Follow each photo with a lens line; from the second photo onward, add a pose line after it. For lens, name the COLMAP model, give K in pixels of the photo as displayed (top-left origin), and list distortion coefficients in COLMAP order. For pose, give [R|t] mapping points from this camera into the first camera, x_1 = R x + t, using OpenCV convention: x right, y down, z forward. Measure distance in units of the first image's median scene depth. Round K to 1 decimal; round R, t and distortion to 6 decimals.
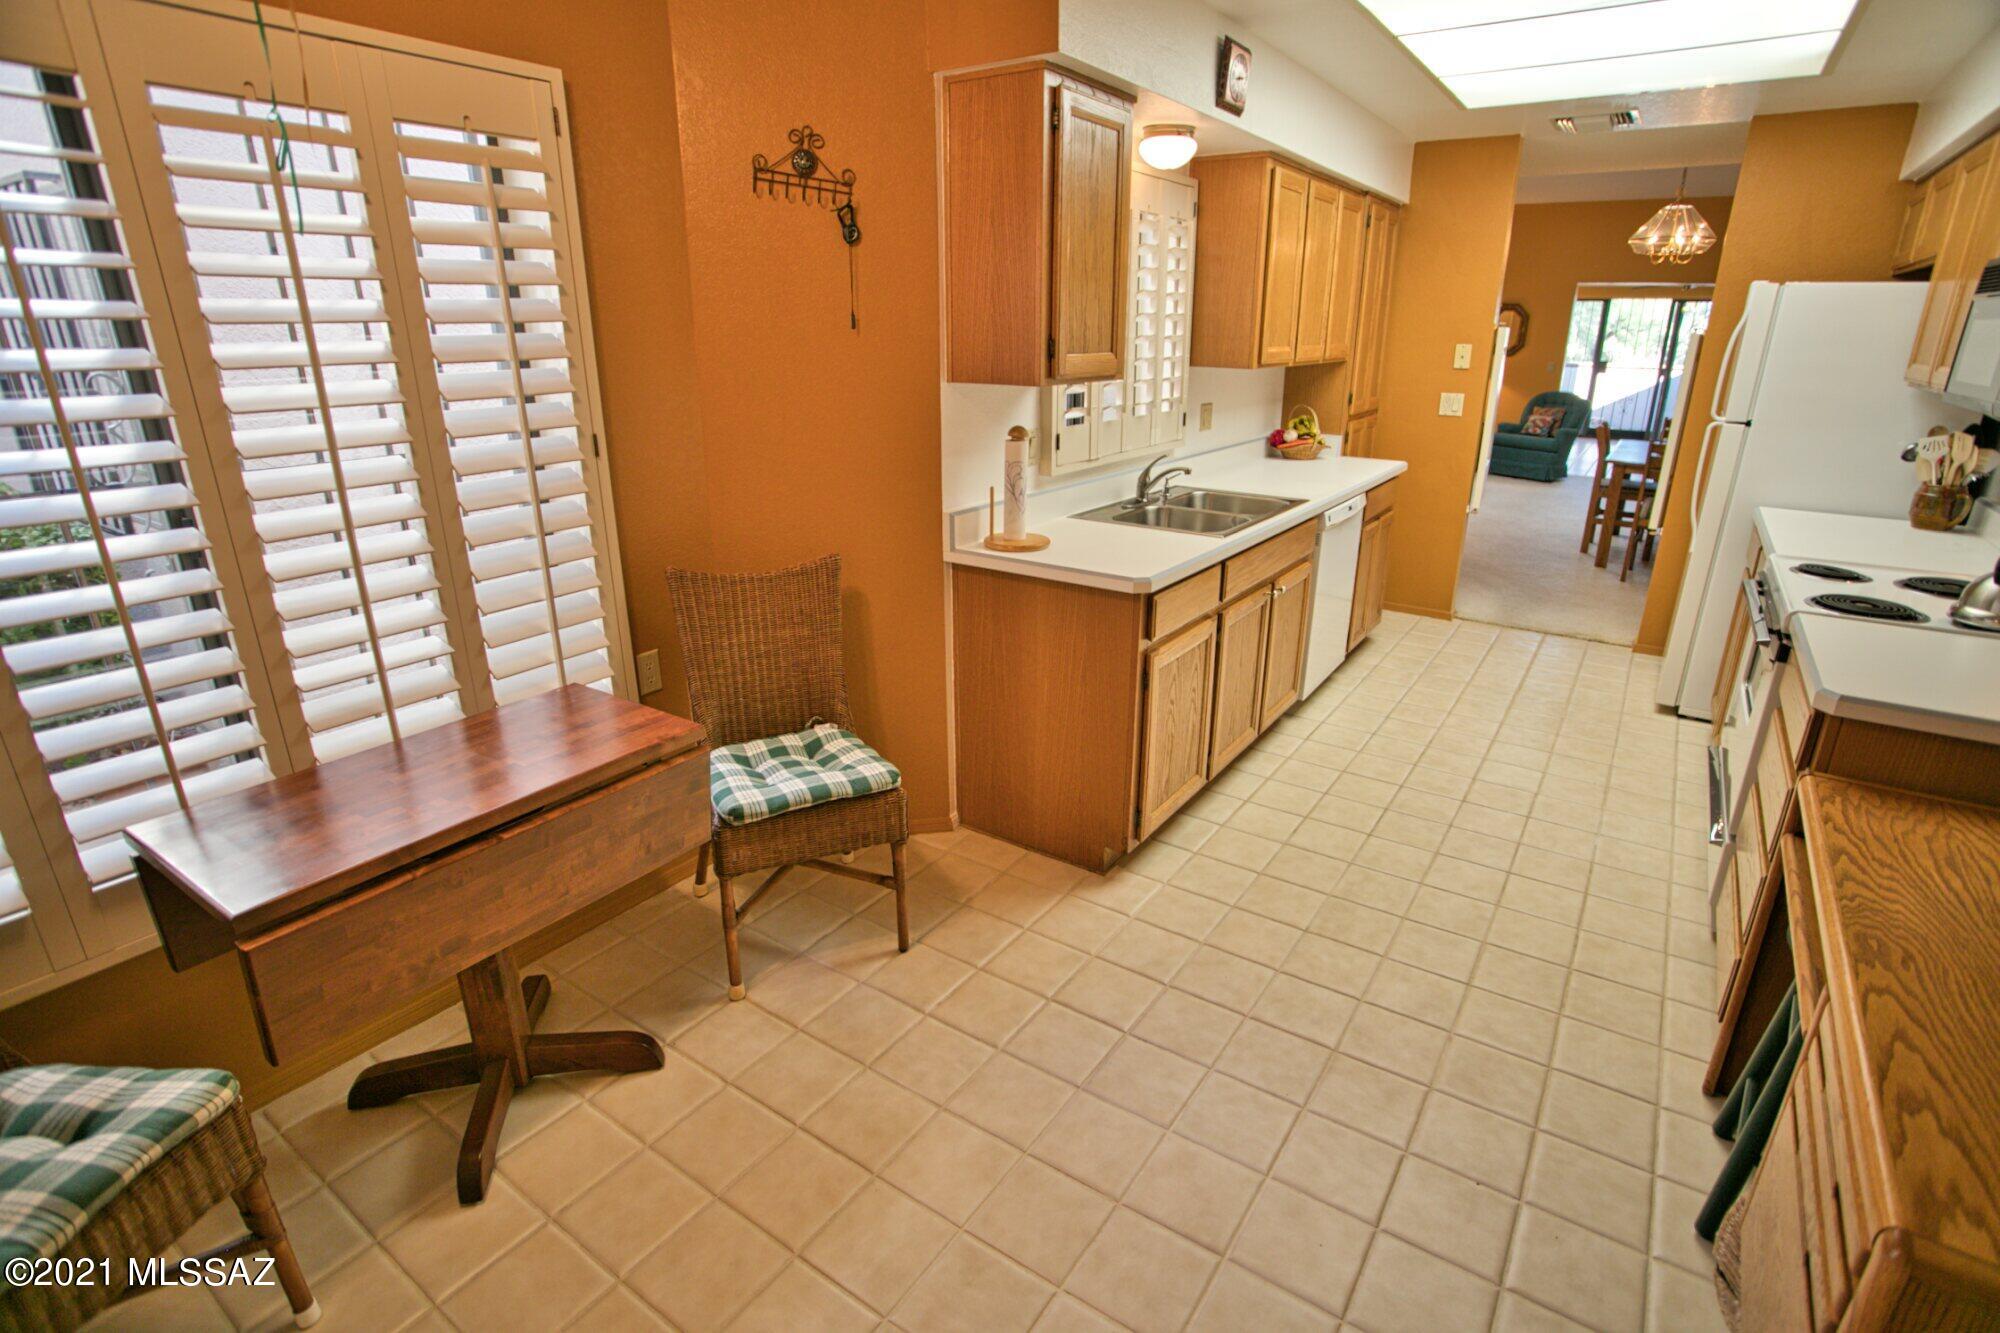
lens RADIAL K [[973.7, 0, 1011.5], [0, 973.7, 660.1], [0, 0, 1]] dist [-0.066363, 0.029324]
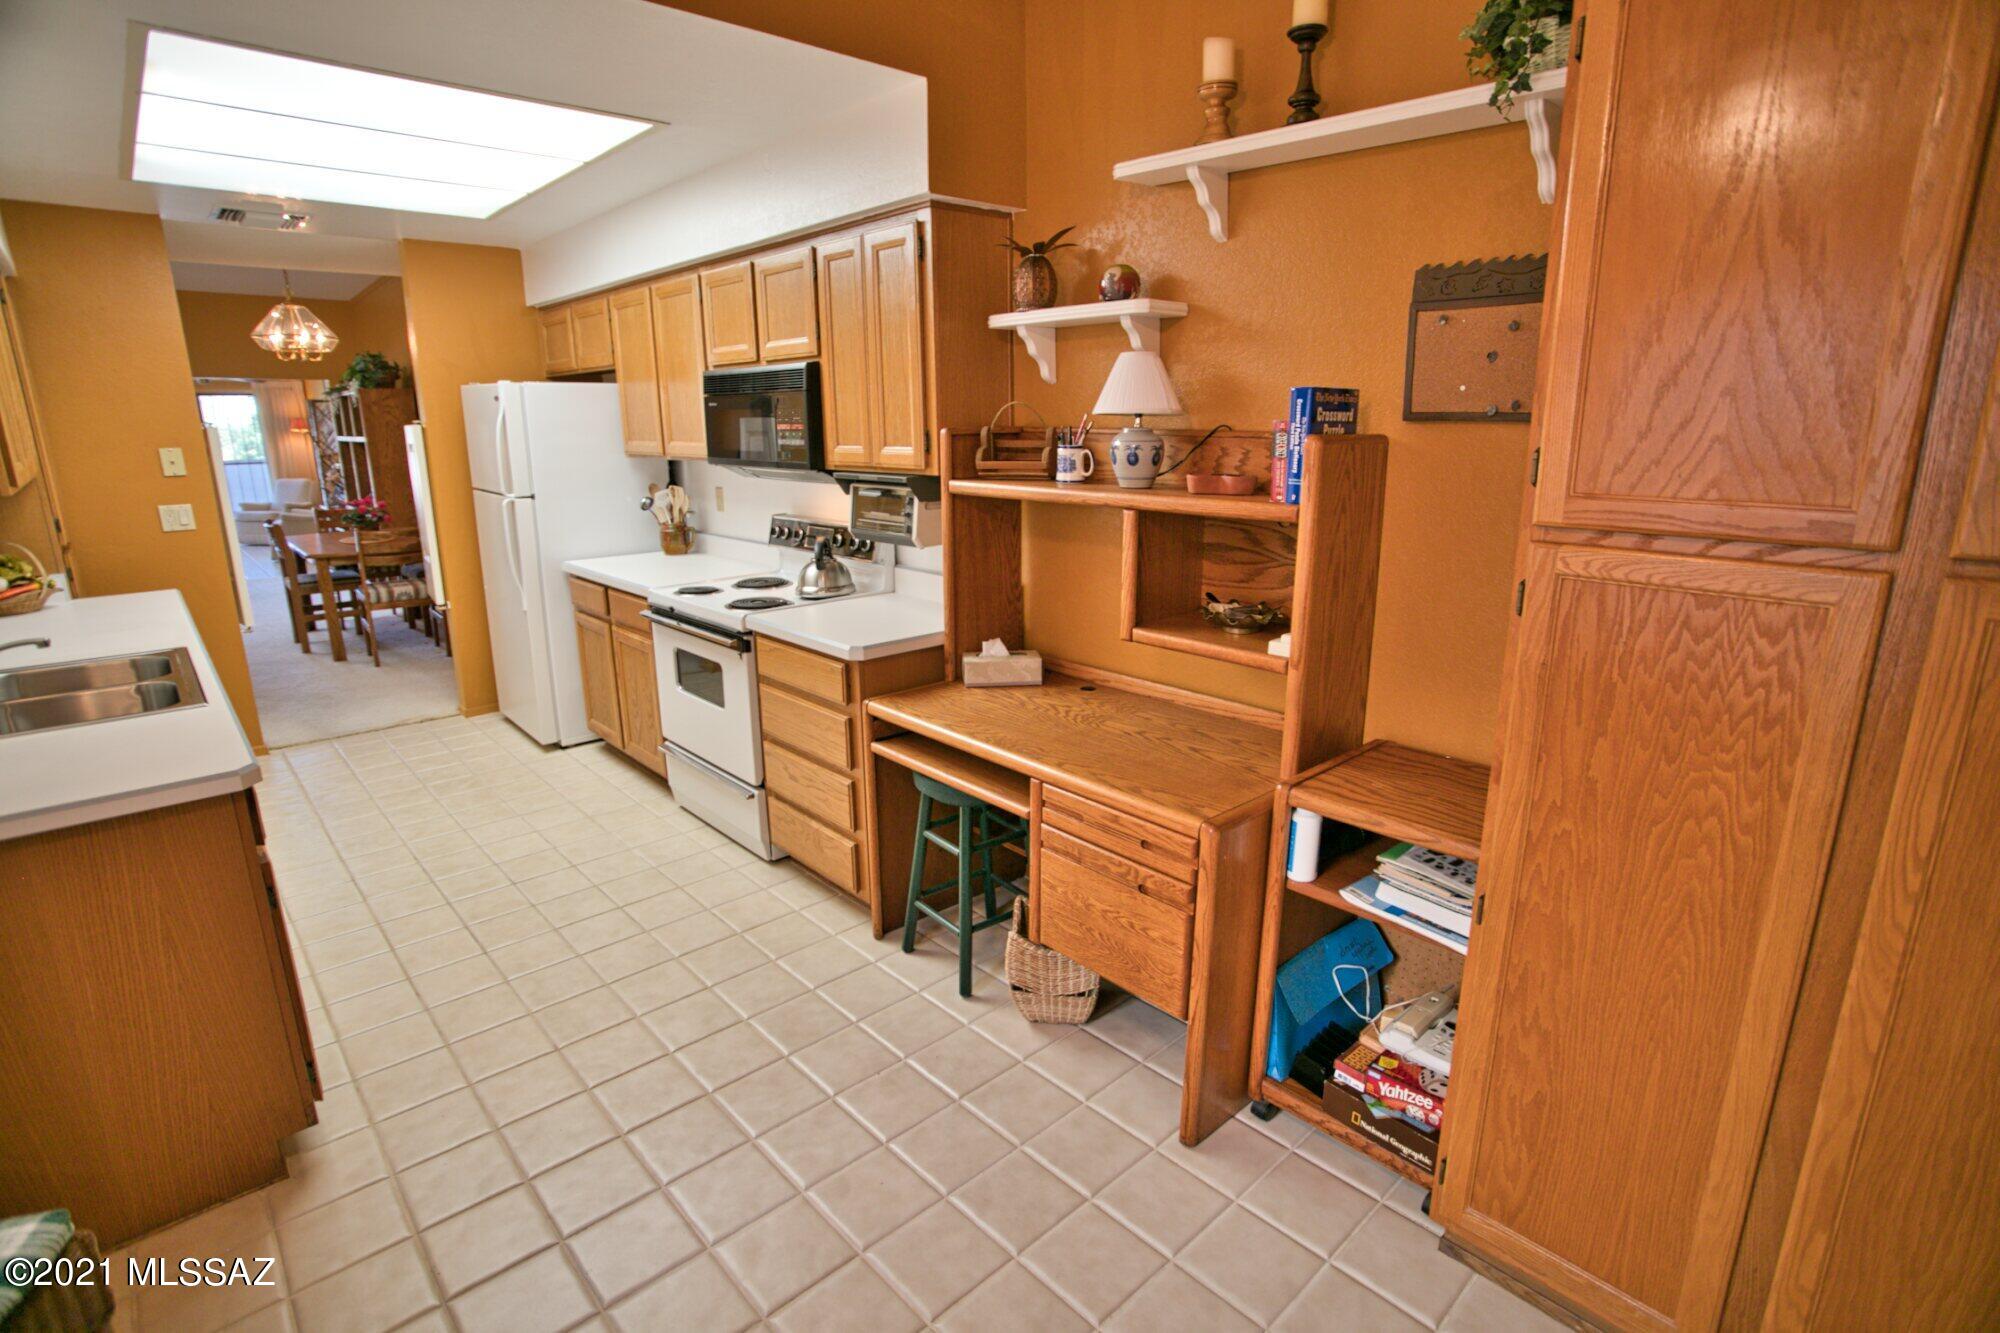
lens RADIAL K [[973.7, 0, 1011.5], [0, 973.7, 660.1], [0, 0, 1]] dist [-0.066363, 0.029324]
pose [[0.228473, -0.245171, 0.942174, -0.239394], [0.327838, 0.930624, 0.162667, -0.051149], [-0.916691, 0.271715, 0.292999, 0.133074]]
